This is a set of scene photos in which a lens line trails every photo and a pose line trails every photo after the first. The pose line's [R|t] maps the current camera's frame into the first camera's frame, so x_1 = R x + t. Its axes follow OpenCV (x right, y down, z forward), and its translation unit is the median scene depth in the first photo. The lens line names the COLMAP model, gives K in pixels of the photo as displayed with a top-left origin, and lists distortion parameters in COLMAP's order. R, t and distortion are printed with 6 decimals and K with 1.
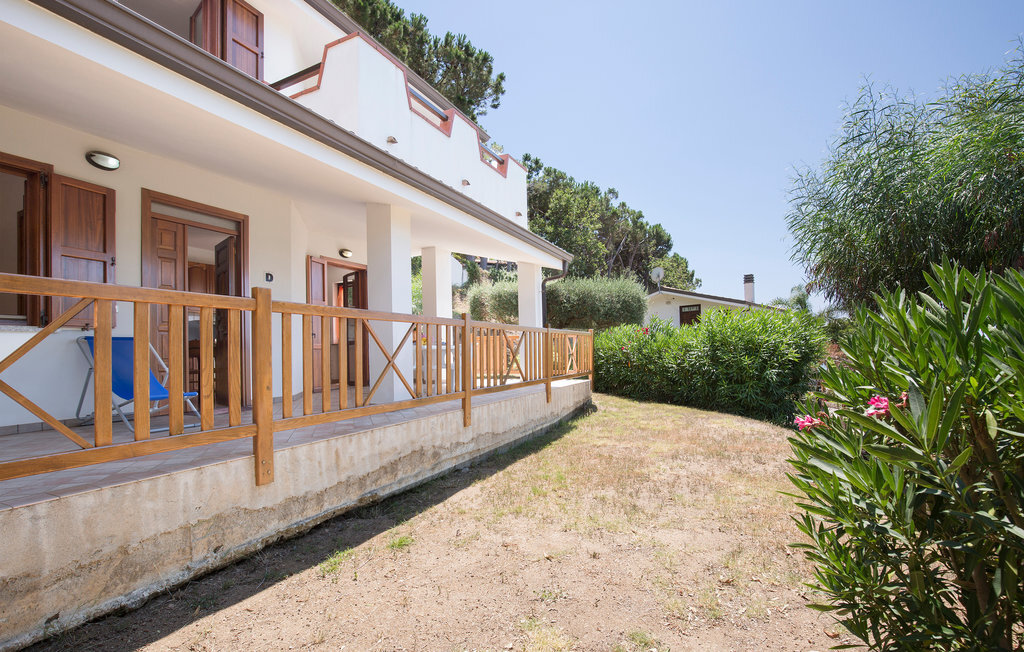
lens RADIAL K [[476.4, 0, 501.8], [0, 476.4, 333.9], [0, 0, 1]] dist [-0.016391, 0.000341]
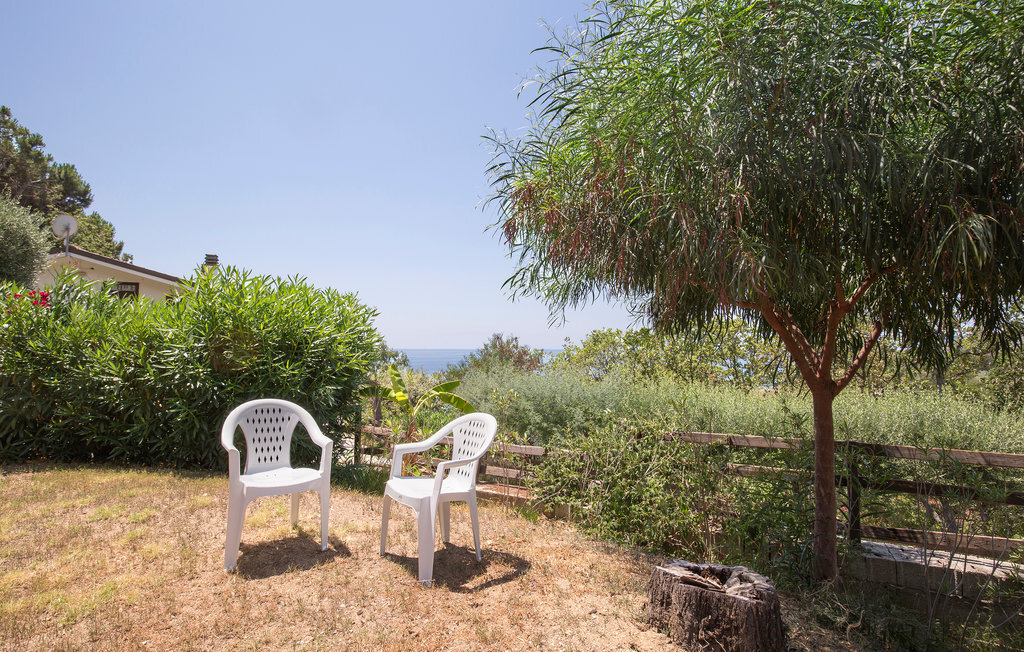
lens RADIAL K [[476.4, 0, 501.8], [0, 476.4, 333.9], [0, 0, 1]] dist [-0.016391, 0.000341]
pose [[0.463942, 0.063878, 0.883559, 0.033572], [-0.060782, 0.997342, -0.040188, 0.004931], [-0.883778, -0.035059, 0.466592, 0.118200]]
